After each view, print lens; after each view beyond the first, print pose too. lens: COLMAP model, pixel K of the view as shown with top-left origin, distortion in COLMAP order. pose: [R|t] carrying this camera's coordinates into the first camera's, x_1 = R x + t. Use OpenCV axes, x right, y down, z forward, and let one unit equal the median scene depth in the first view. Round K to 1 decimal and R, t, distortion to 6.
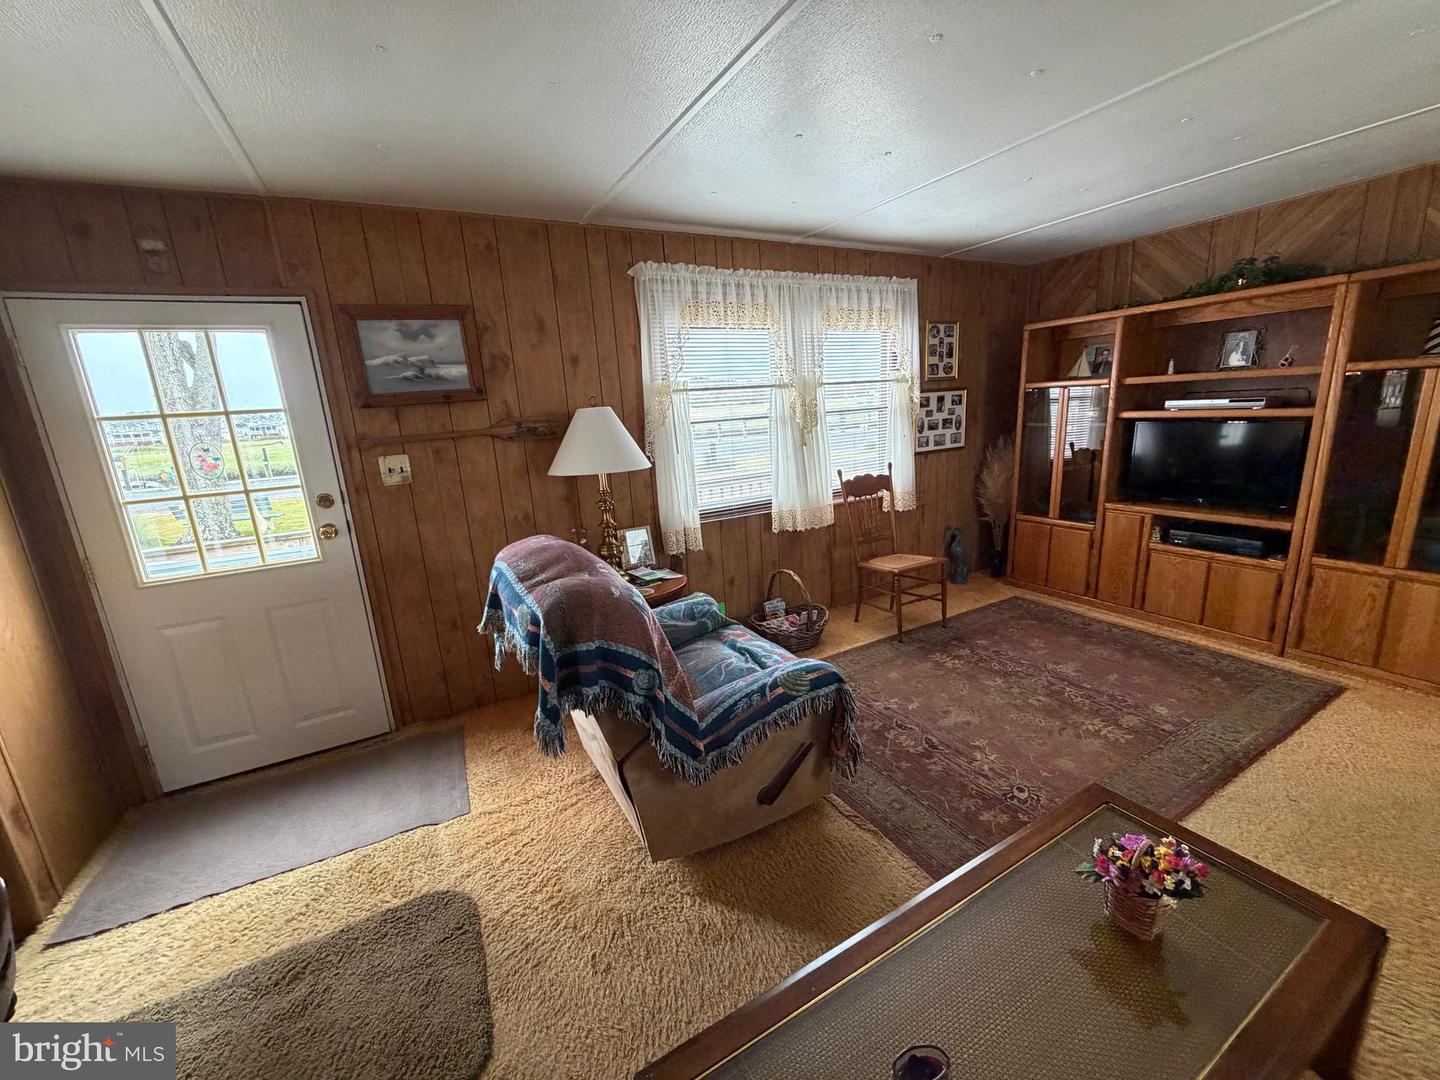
lens RADIAL K [[574.3, 0, 717.4], [0, 574.3, 539.5], [0, 0, 1]] dist [0.001747, 0.000329]
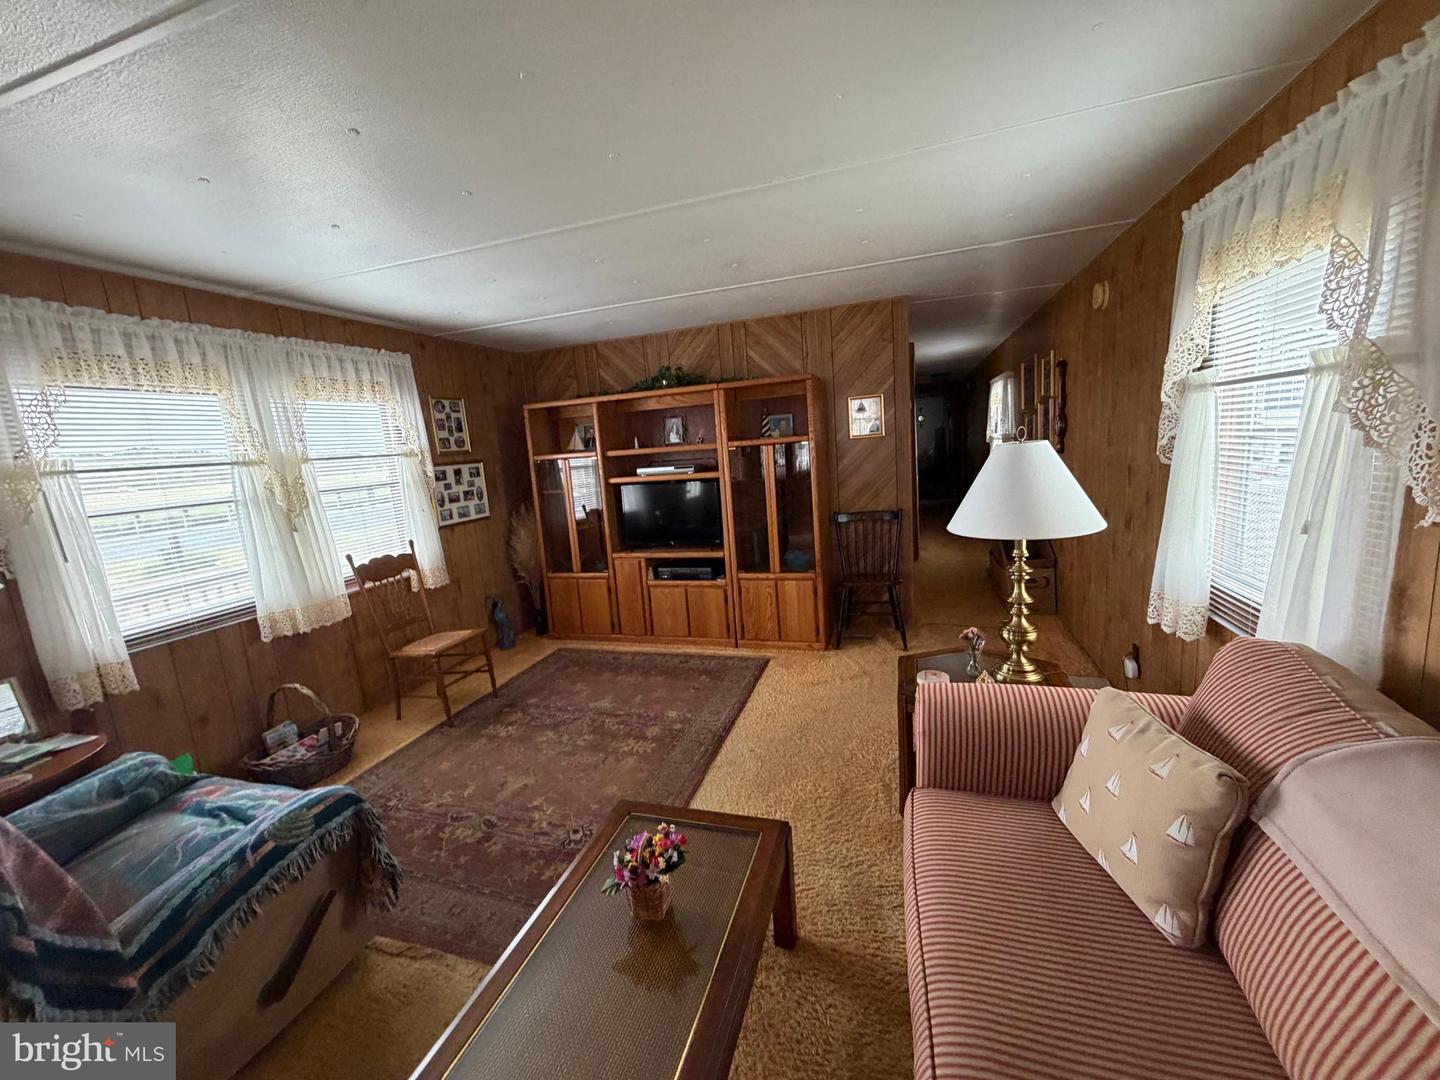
lens RADIAL K [[574.3, 0, 714.3], [0, 574.3, 540.7], [0, 0, 1]] dist [0.001747, 0.000329]
pose [[0.733981, -0.110096, 0.670187, 0.042097], [0.185540, 0.981742, -0.041925, -0.001008], [-0.653335, 0.155119, 0.741007, -0.027380]]
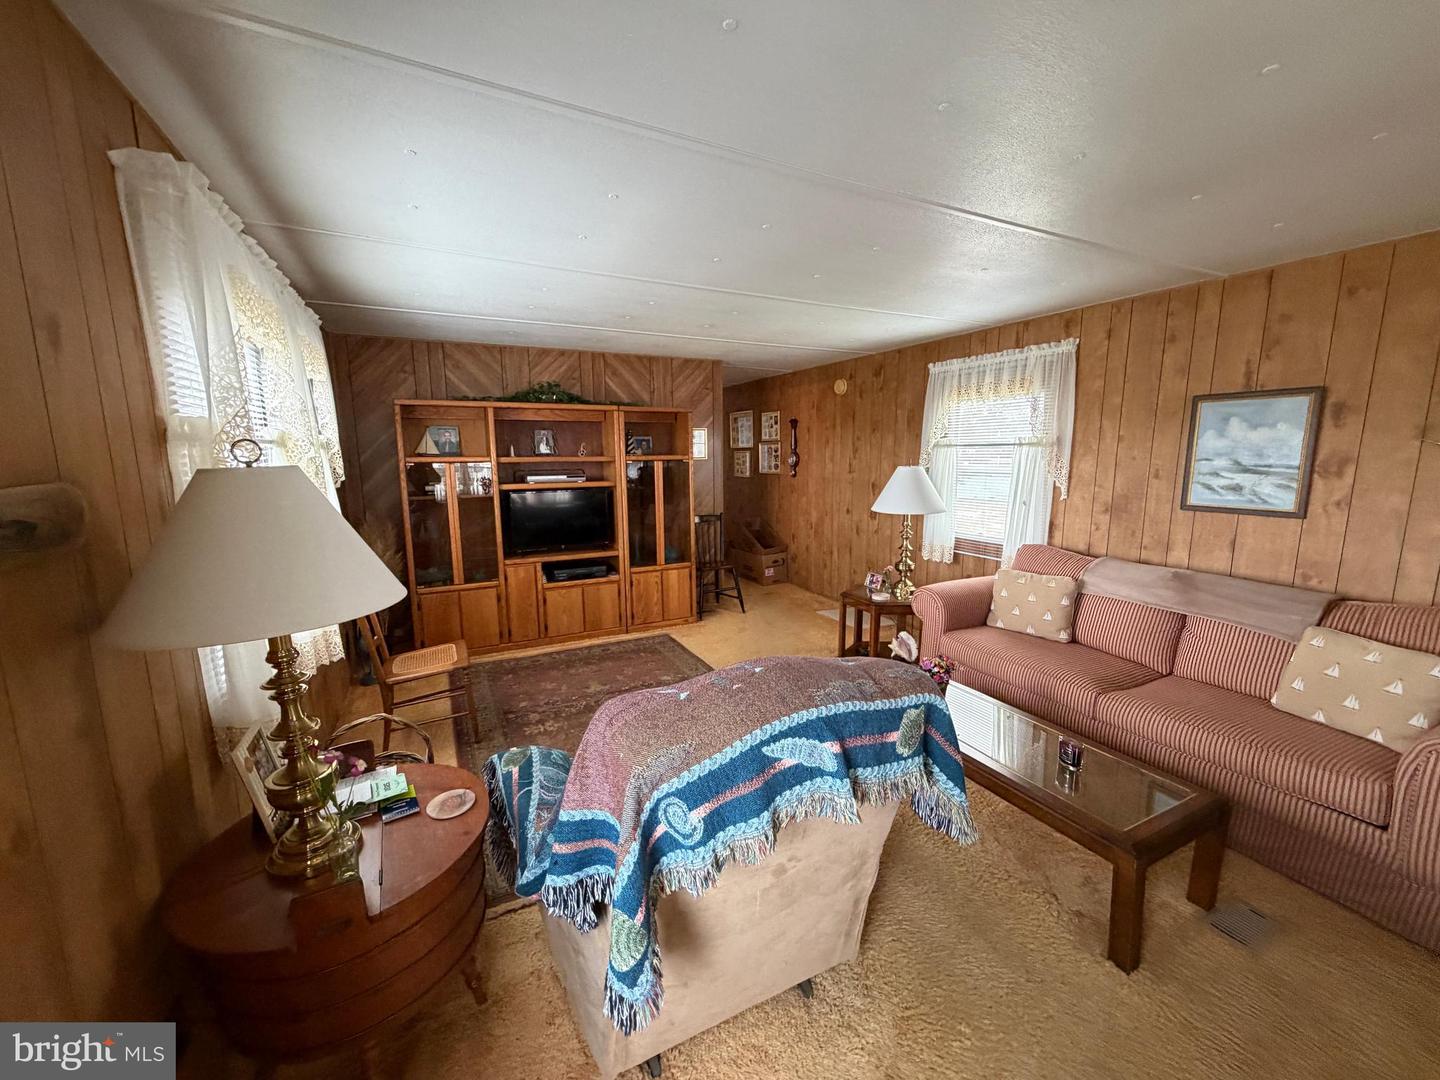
lens RADIAL K [[574.3, 0, 717.8], [0, 574.3, 540.1], [0, 0, 1]] dist [0.001747, 0.000329]
pose [[0.046791, -0.096290, 0.994253, -0.552129], [0.231047, 0.969395, 0.083009, -0.118822], [-0.971817, 0.225835, 0.067607, 0.570075]]
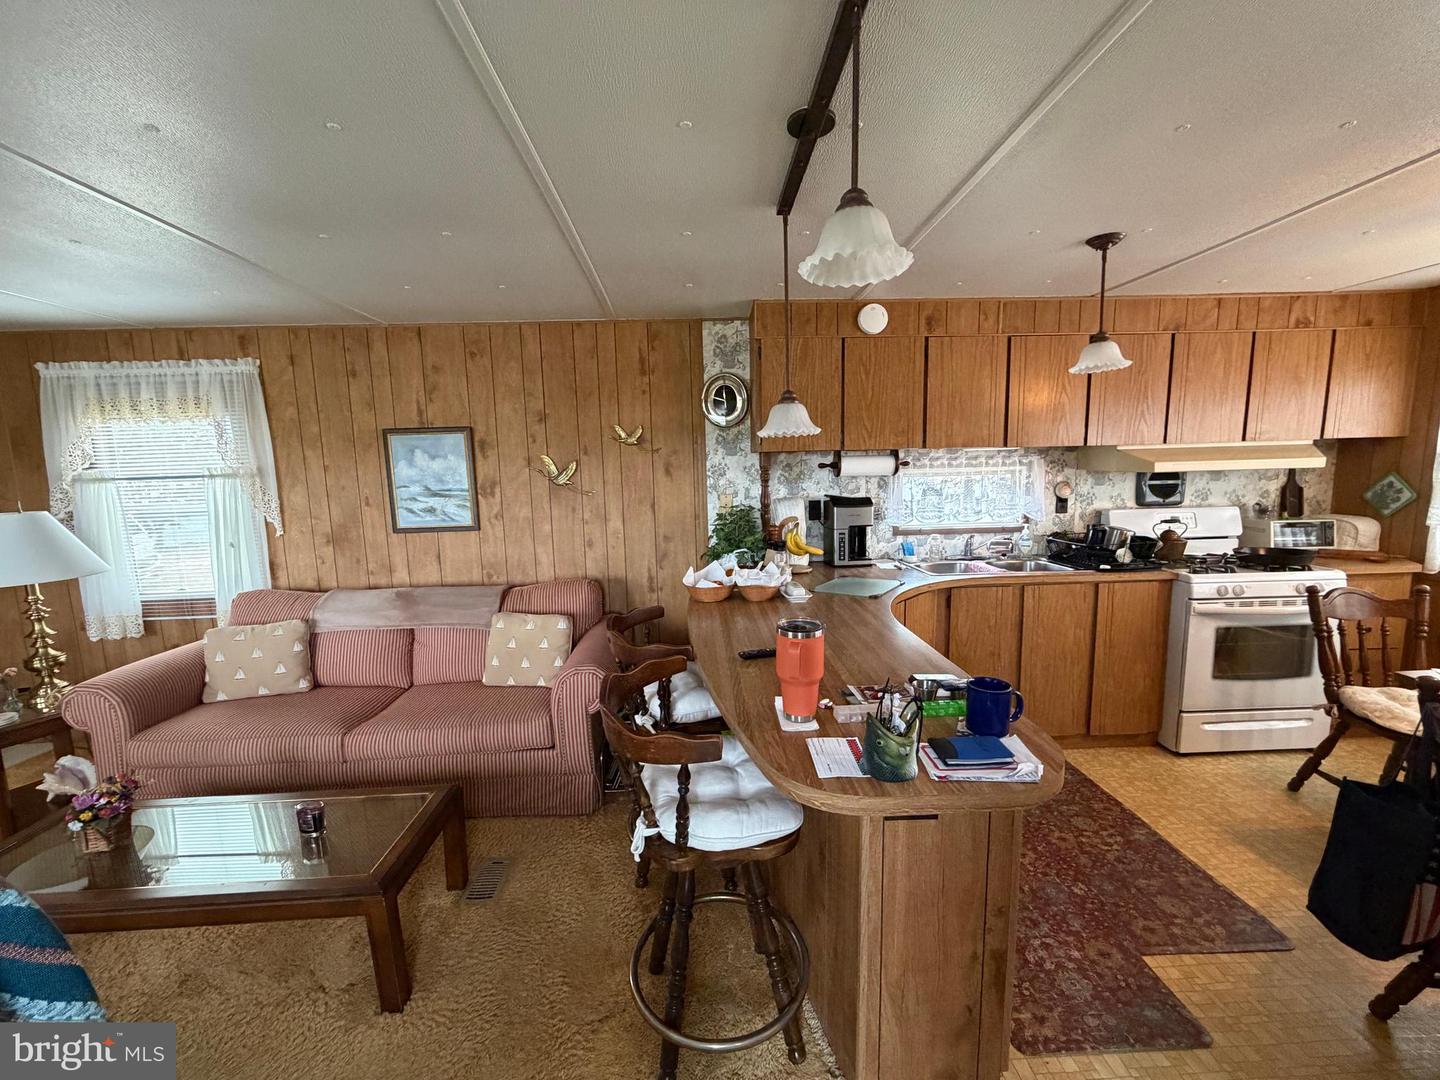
lens RADIAL K [[574.3, 0, 714.8], [0, 574.3, 540.4], [0, 0, 1]] dist [0.001747, 0.000329]
pose [[-0.886925, 0.026165, 0.461172, -0.546045], [0.182859, 0.936720, 0.298528, -0.100631], [-0.424178, 0.349101, -0.835585, 0.494147]]
